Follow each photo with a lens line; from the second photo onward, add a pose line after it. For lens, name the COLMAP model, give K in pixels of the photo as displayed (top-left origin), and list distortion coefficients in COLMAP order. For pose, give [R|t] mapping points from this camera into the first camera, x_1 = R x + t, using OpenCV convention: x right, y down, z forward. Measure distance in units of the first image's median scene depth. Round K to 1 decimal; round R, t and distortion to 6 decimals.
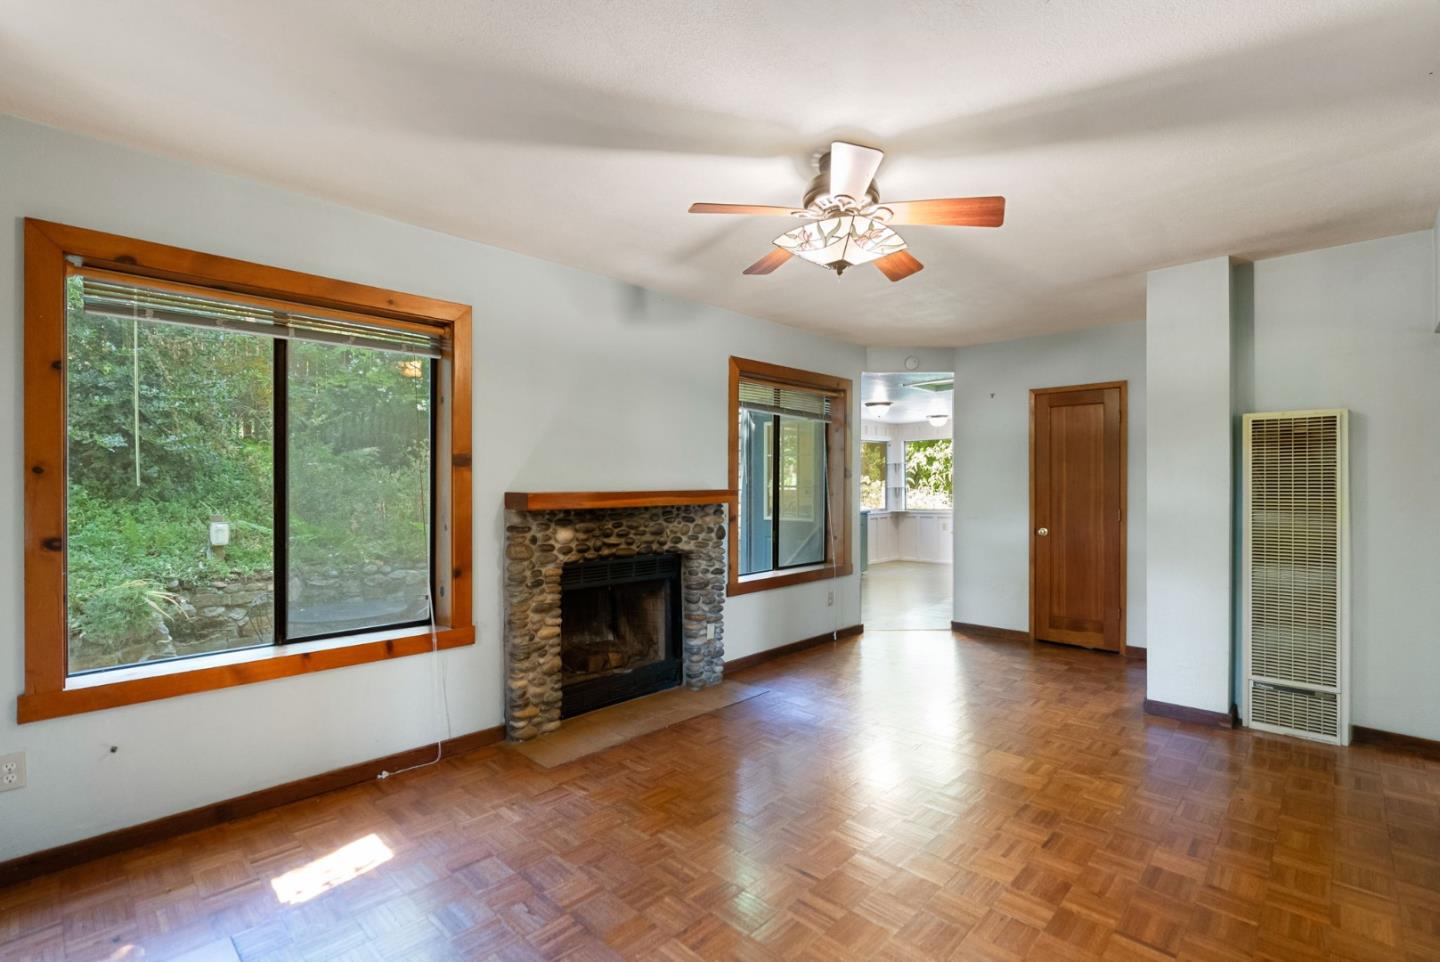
lens RADIAL K [[654.2, 0, 720.0], [0, 654.2, 481.0], [0, 0, 1]] dist [-0.001149, 0.000099]
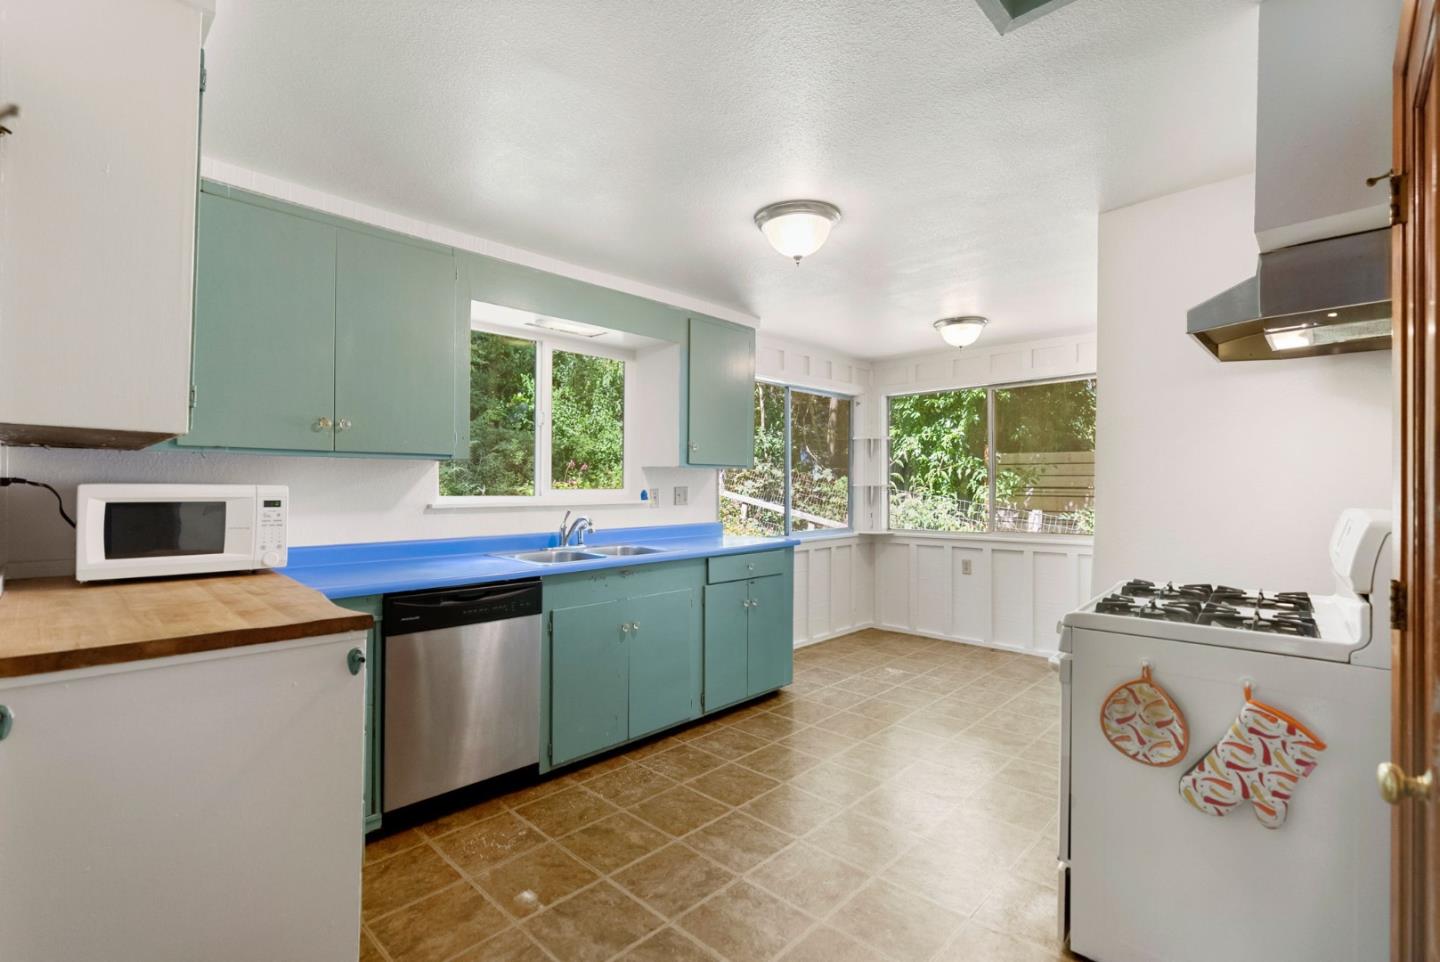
lens RADIAL K [[654.2, 0, 720.0], [0, 654.2, 481.0], [0, 0, 1]] dist [-0.001149, 0.000099]
pose [[0.999842, 0.006236, 0.016619, 0.107519], [-0.006264, 0.999979, 0.001614, 0.003264], [-0.016608, -0.001718, 0.999861, 0.365188]]
